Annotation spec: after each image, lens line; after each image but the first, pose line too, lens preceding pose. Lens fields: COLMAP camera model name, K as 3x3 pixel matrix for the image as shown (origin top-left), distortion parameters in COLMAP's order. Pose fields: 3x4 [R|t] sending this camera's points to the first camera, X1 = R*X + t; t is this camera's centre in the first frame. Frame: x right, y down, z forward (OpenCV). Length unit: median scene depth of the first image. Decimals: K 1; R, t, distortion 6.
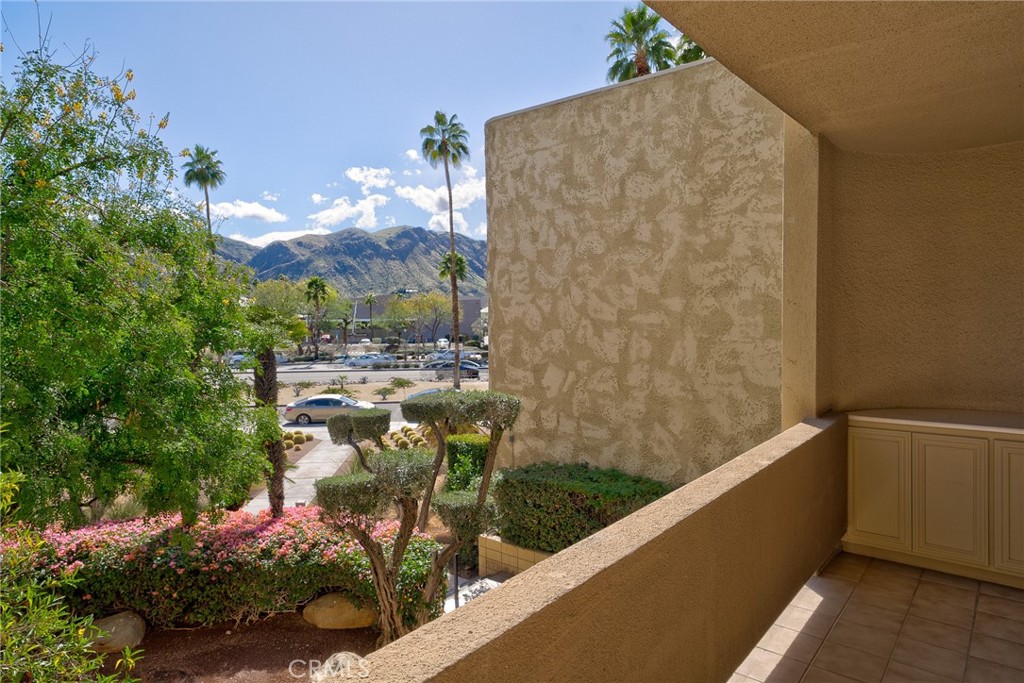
lens RADIAL K [[614.8, 0, 513.6], [0, 614.8, 345.6], [0, 0, 1]] dist [0.015714, 0.000984]
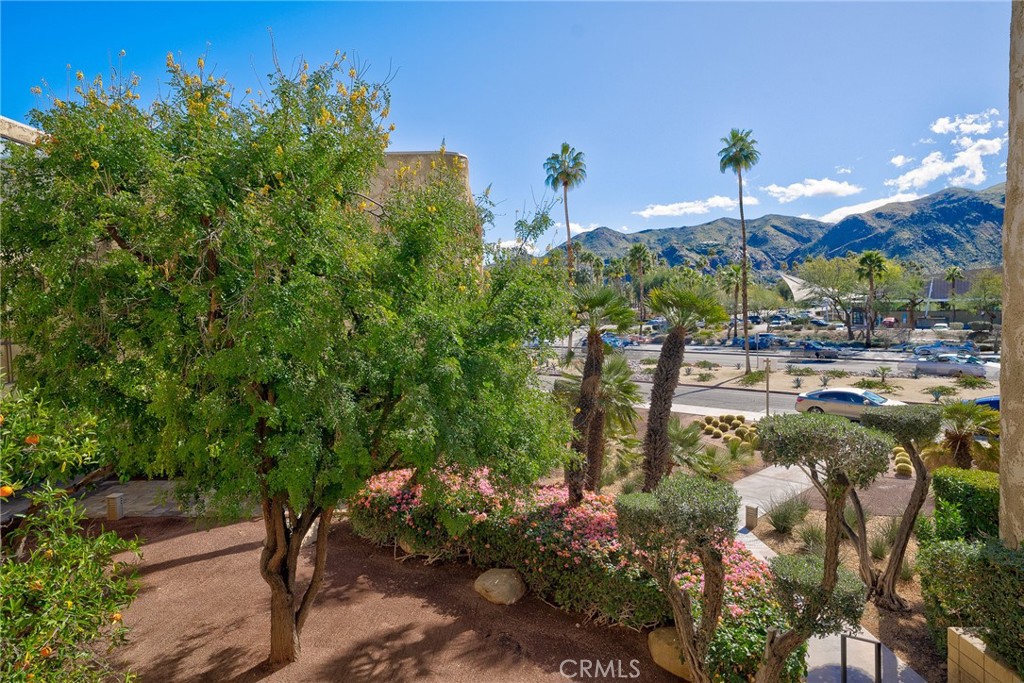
lens RADIAL K [[614.8, 0, 506.2], [0, 614.8, 343.9], [0, 0, 1]] dist [0.015714, 0.000984]
pose [[0.640626, 0.046129, -0.766466, 0.040770], [-0.024625, 0.998915, 0.039537, -0.003488], [0.767458, -0.006454, 0.641067, 0.060927]]
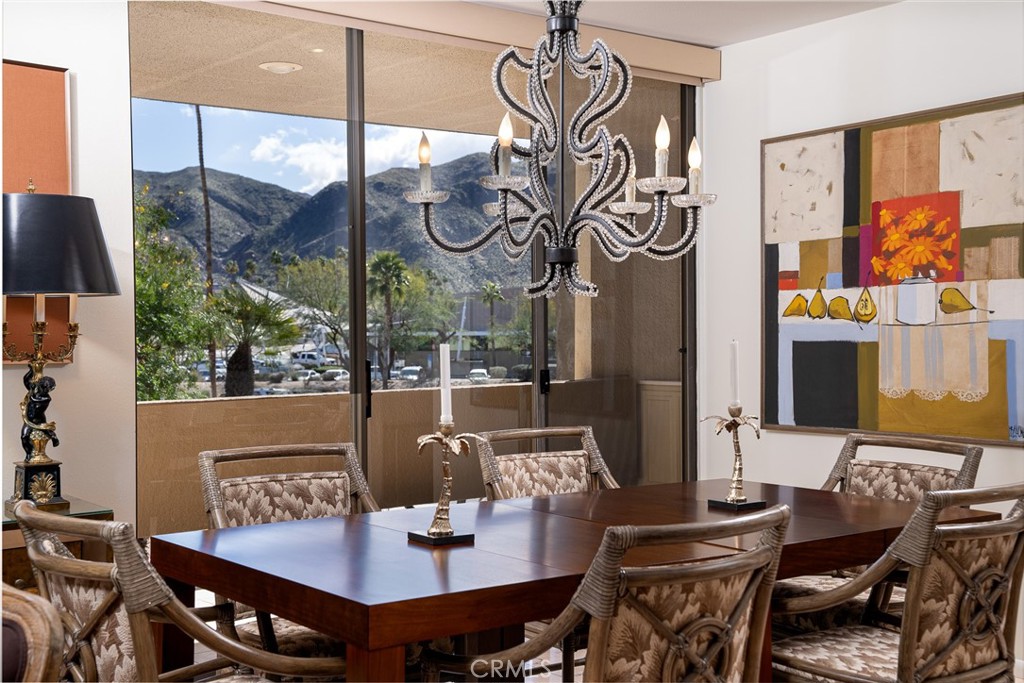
lens RADIAL K [[1291.1, 0, 514.8], [0, 1291.1, 336.6], [0, 0, 1]] dist [0.124114, 0.000000]
pose [[0.973623, 0.005963, -0.228083, 0.083309], [-0.015692, 0.999041, -0.040865, 0.013195], [0.227621, 0.043367, 0.972784, -0.142181]]
